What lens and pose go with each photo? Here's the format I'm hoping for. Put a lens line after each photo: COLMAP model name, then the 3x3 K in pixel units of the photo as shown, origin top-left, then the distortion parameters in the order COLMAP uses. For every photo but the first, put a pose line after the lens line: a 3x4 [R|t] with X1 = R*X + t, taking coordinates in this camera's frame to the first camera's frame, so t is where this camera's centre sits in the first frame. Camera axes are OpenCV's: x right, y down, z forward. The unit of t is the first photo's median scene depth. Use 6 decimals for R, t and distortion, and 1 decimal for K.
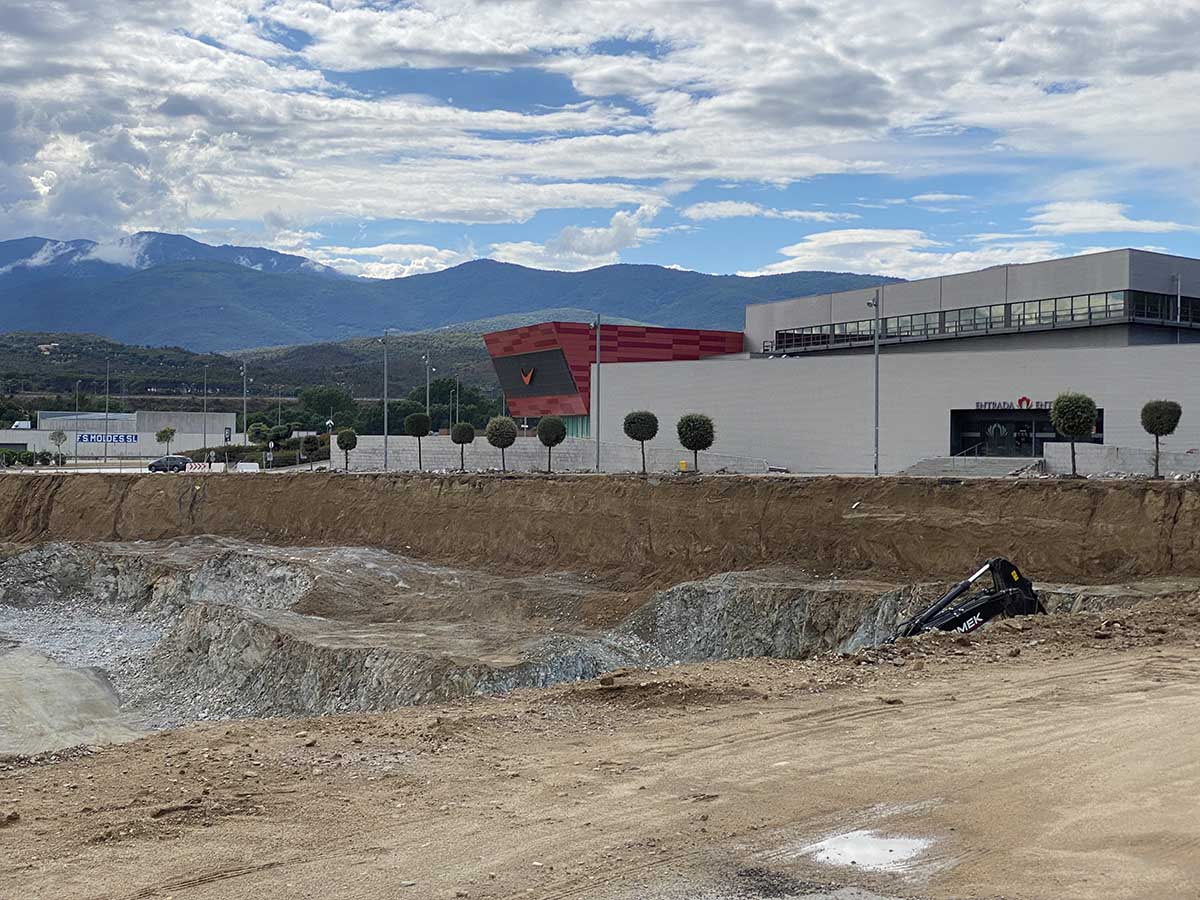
lens RADIAL K [[1930.3, 0, 640.2], [0, 1930.3, 446.2], [0, 0, 1]] dist [0.272228, -1.099117]
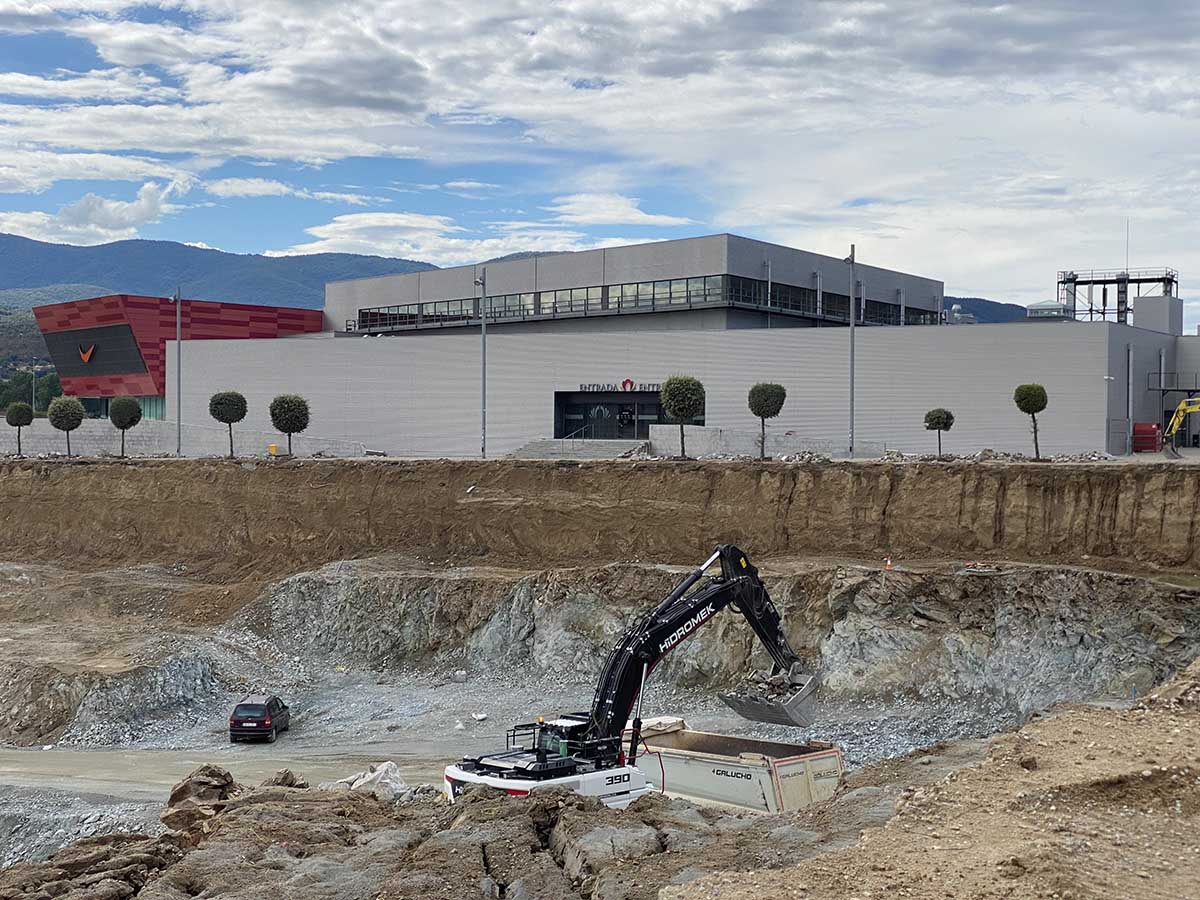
lens RADIAL K [[1846.6, 0, 569.9], [0, 1846.6, 410.2], [0, 0, 1]] dist [0.153294, 0.009711]
pose [[0.965808, 0.002234, 0.259250, -0.070364], [0.000428, 0.999948, -0.010211, 0.000289], [-0.259259, 0.009973, 0.965756, 0.077803]]
